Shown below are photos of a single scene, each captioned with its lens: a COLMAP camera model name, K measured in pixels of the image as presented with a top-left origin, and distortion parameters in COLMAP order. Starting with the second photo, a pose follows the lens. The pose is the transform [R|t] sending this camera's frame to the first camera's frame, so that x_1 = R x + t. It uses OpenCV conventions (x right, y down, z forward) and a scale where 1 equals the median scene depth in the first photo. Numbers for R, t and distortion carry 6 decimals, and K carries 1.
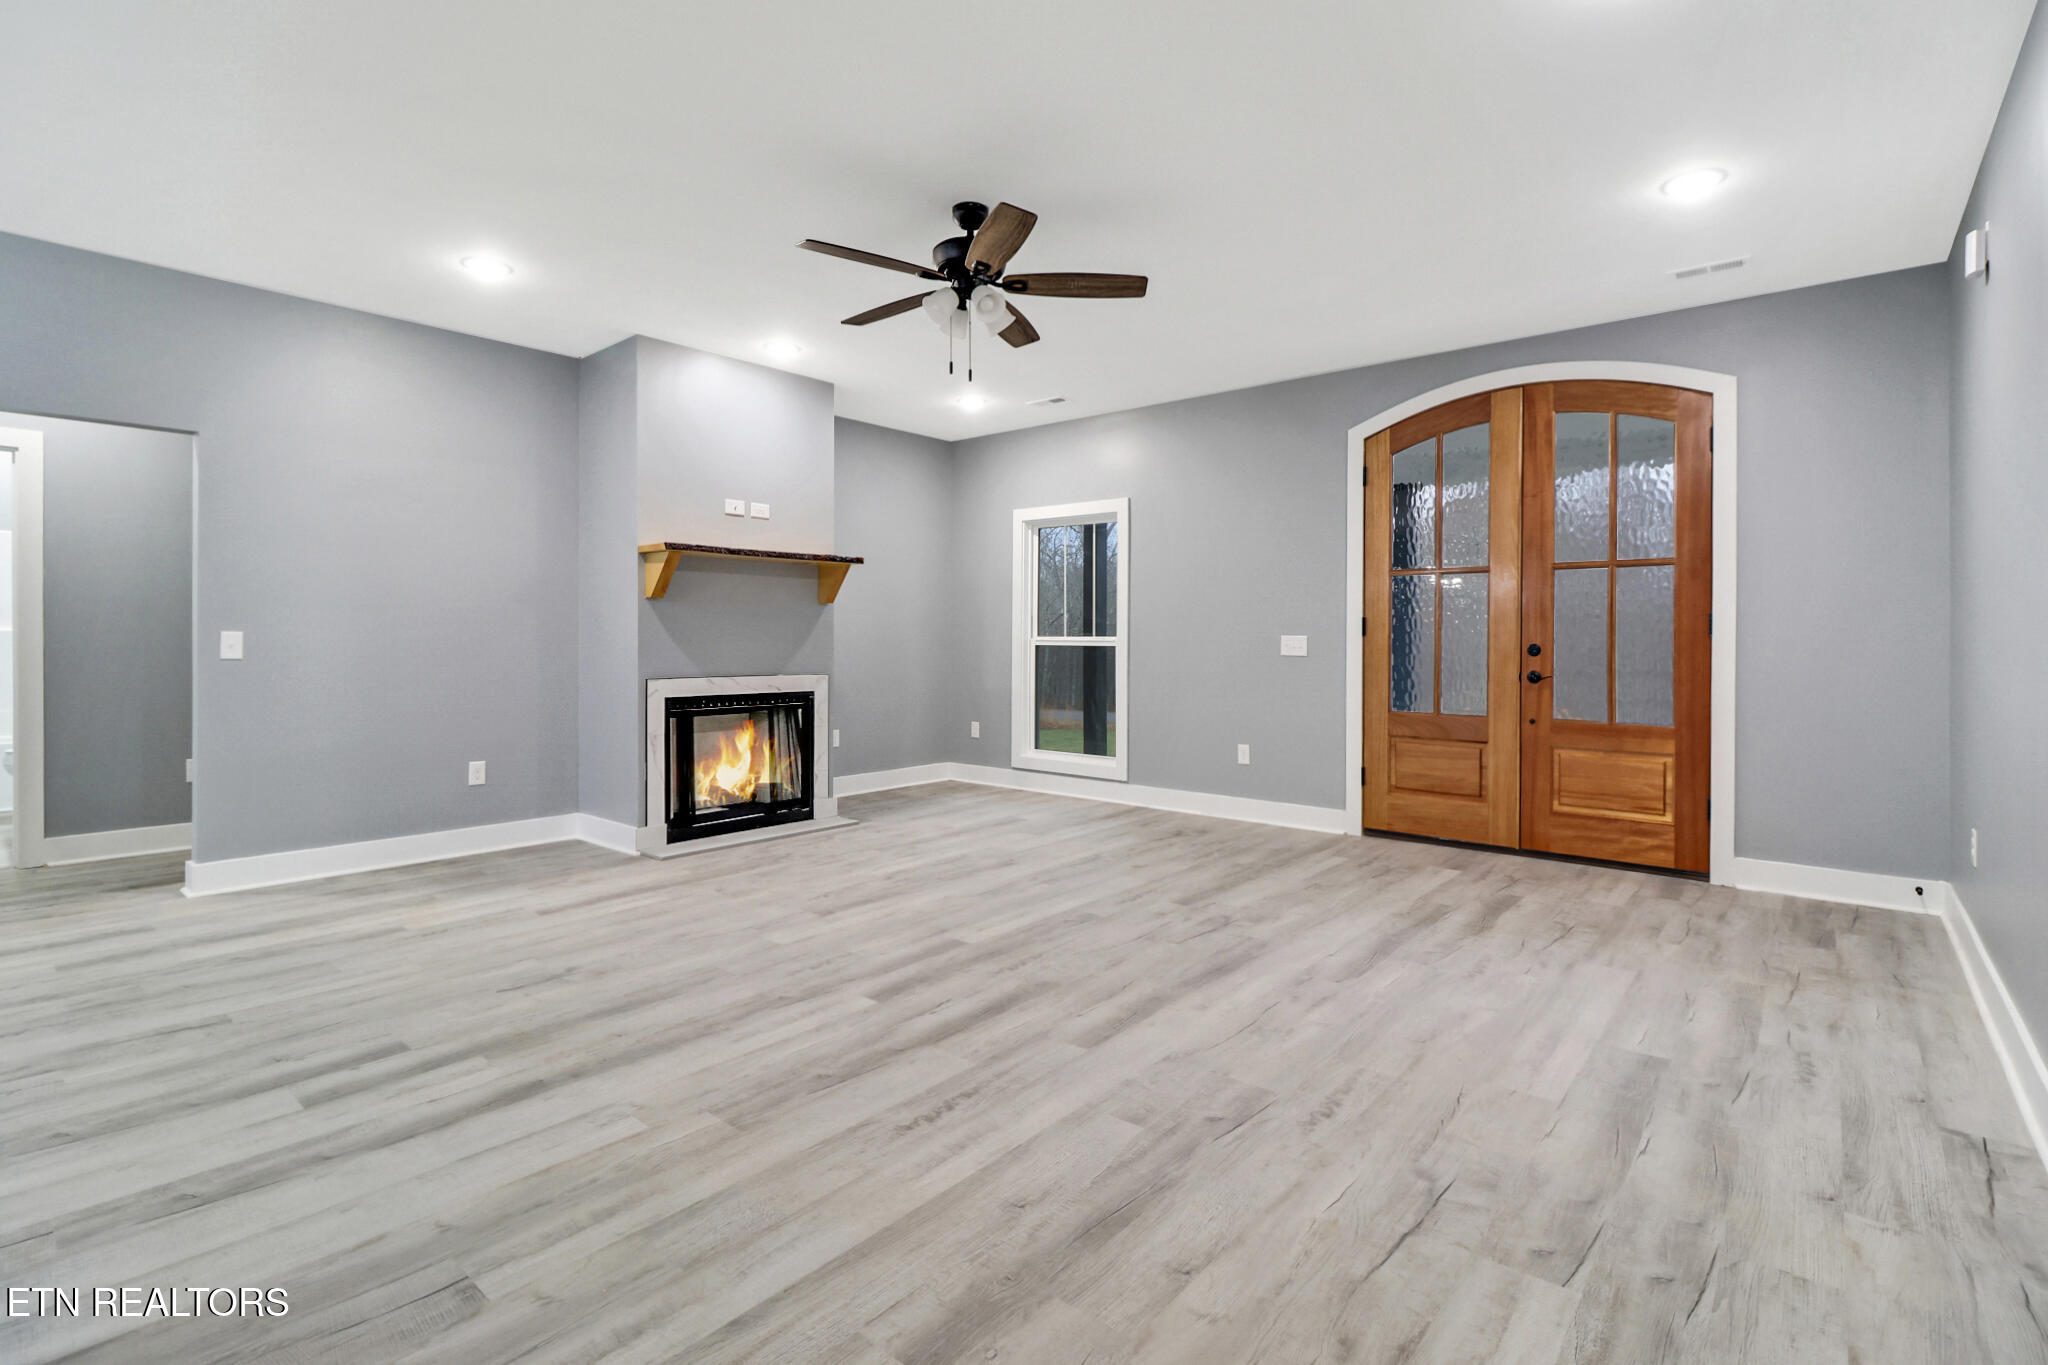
lens RADIAL K [[947.3, 0, 1022.3], [0, 947.3, 651.6], [0, 0, 1]] dist [-0.000037, -0.010652]
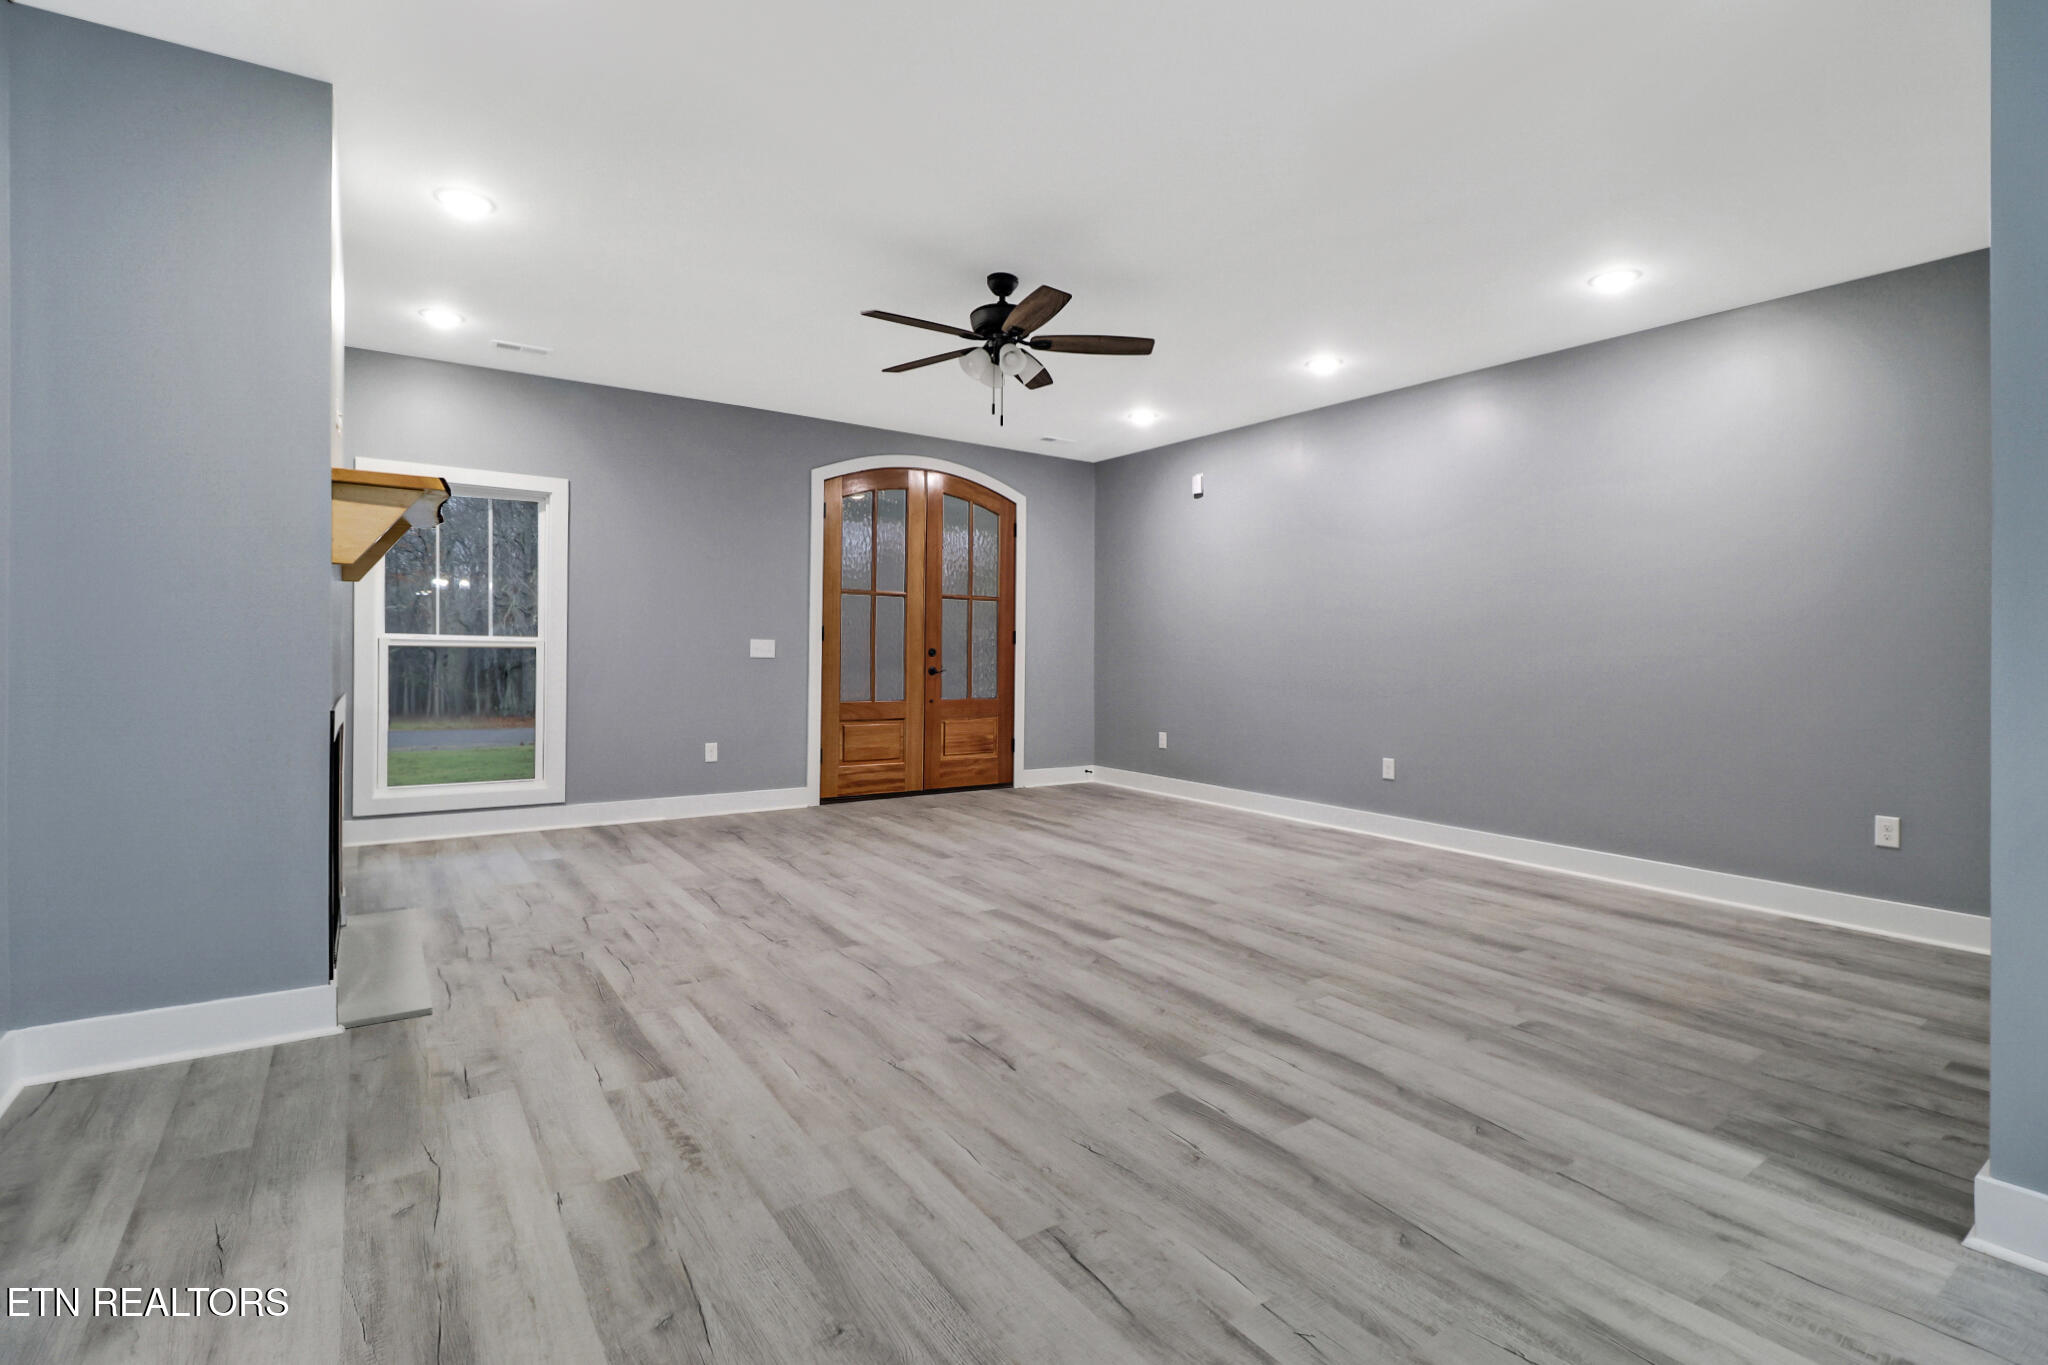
lens RADIAL K [[956.7, 0, 1019.3], [0, 956.7, 646.9], [0, 0, 1]] dist [-0.001429, -0.012020]
pose [[0.259972, 0.002400, 0.965613, -1.192987], [-0.001204, 0.999997, -0.002161, -0.009992], [-0.965615, -0.000601, 0.259974, 0.676564]]
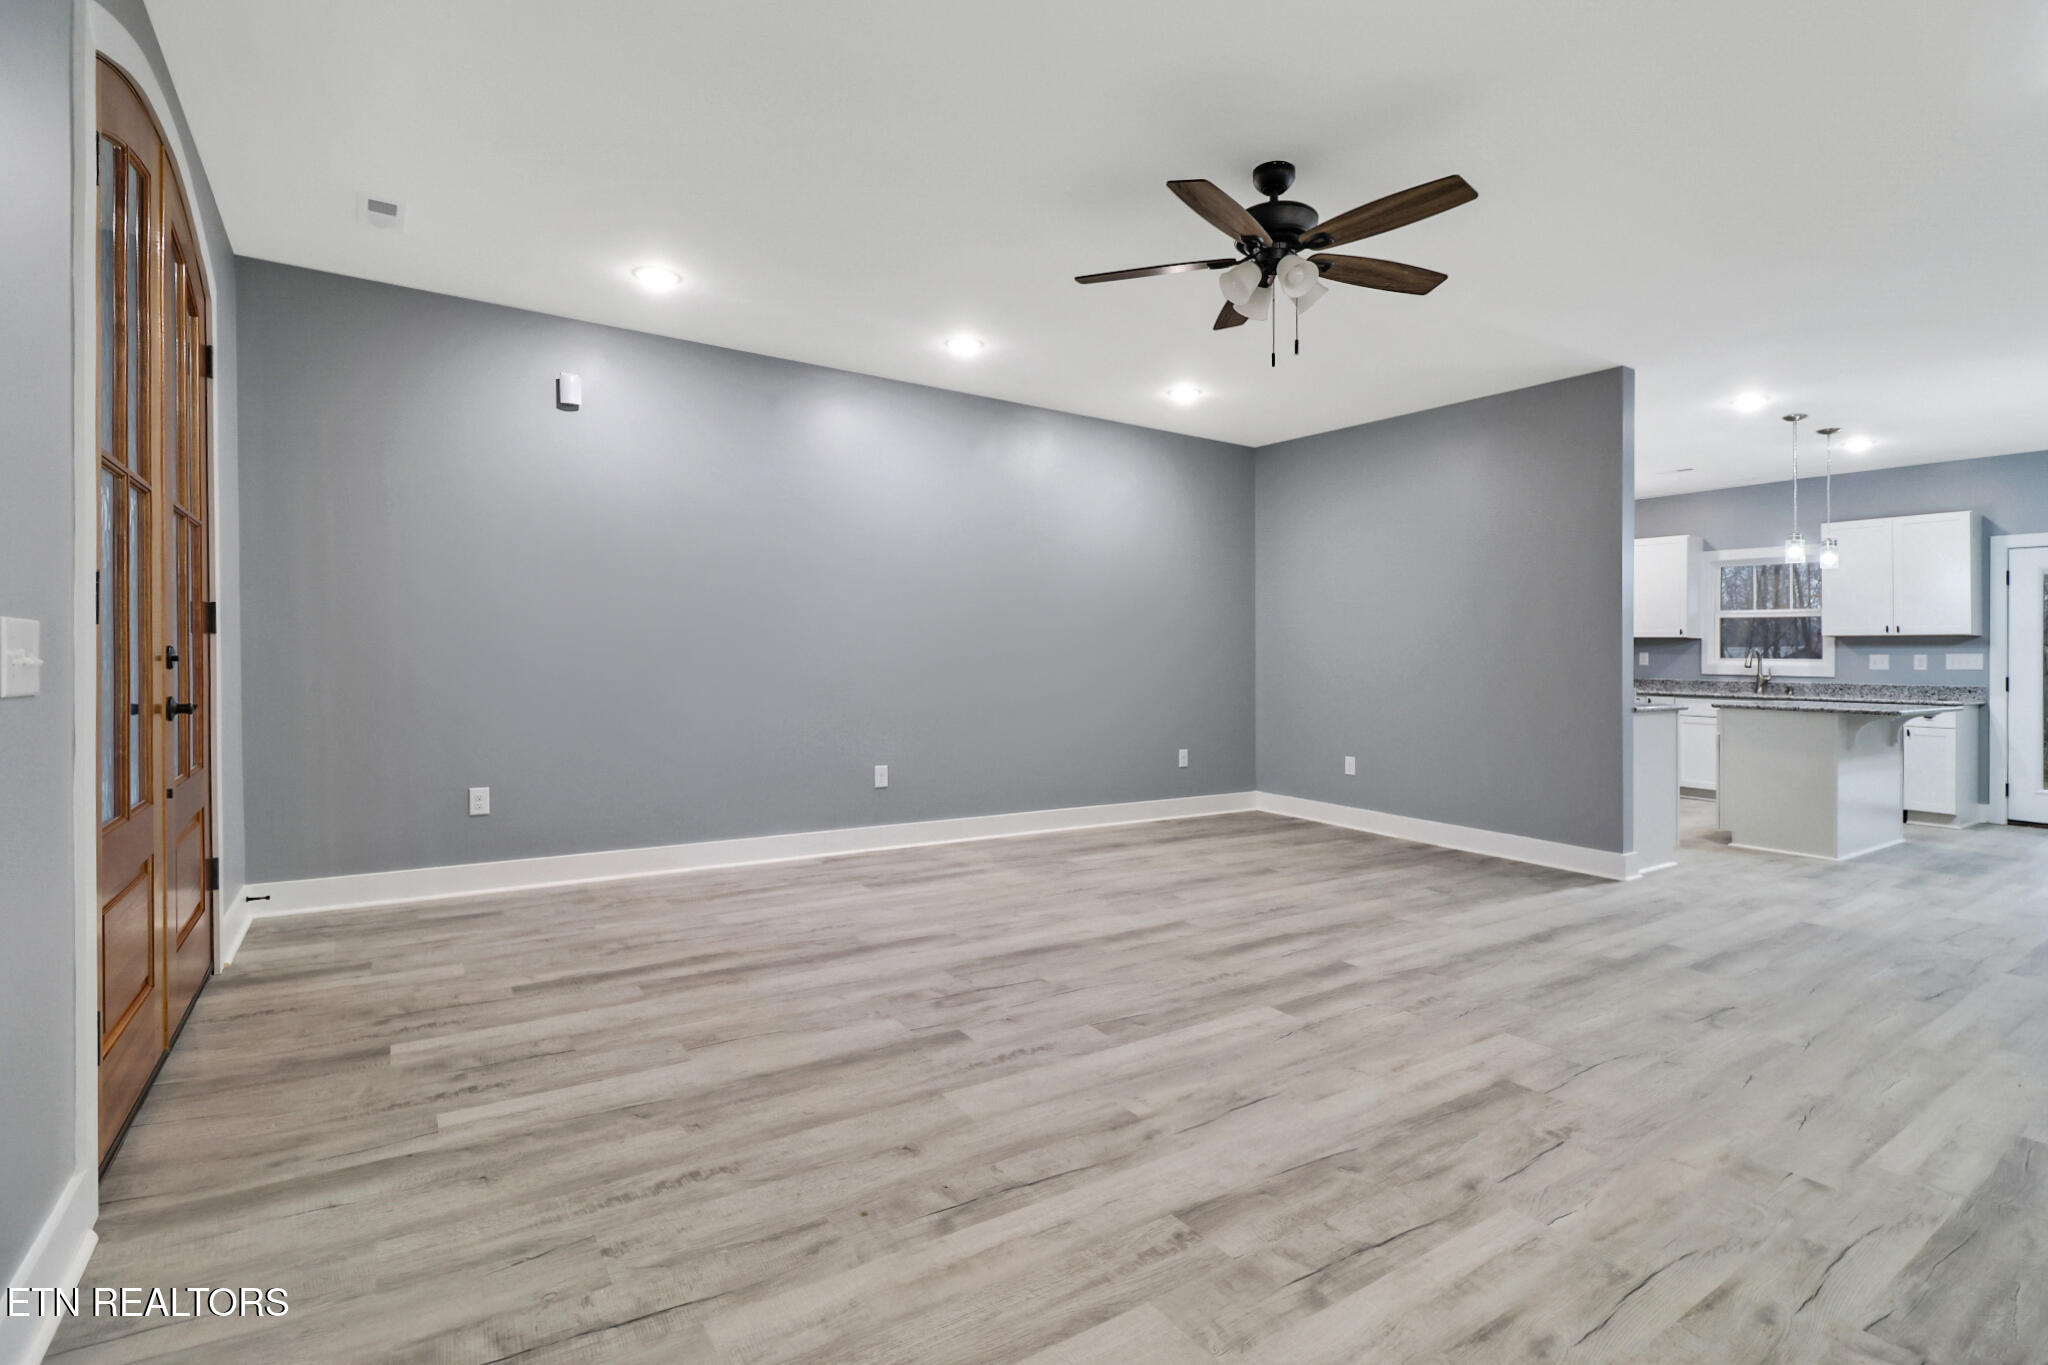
lens RADIAL K [[956.7, 0, 1019.3], [0, 956.7, 646.9], [0, 0, 1]] dist [-0.001429, -0.012020]
pose [[-0.961328, -0.014868, 0.275003, -0.071486], [-0.015007, 0.999886, 0.001598, -0.020783], [-0.274996, -0.002590, -0.961442, 1.929556]]
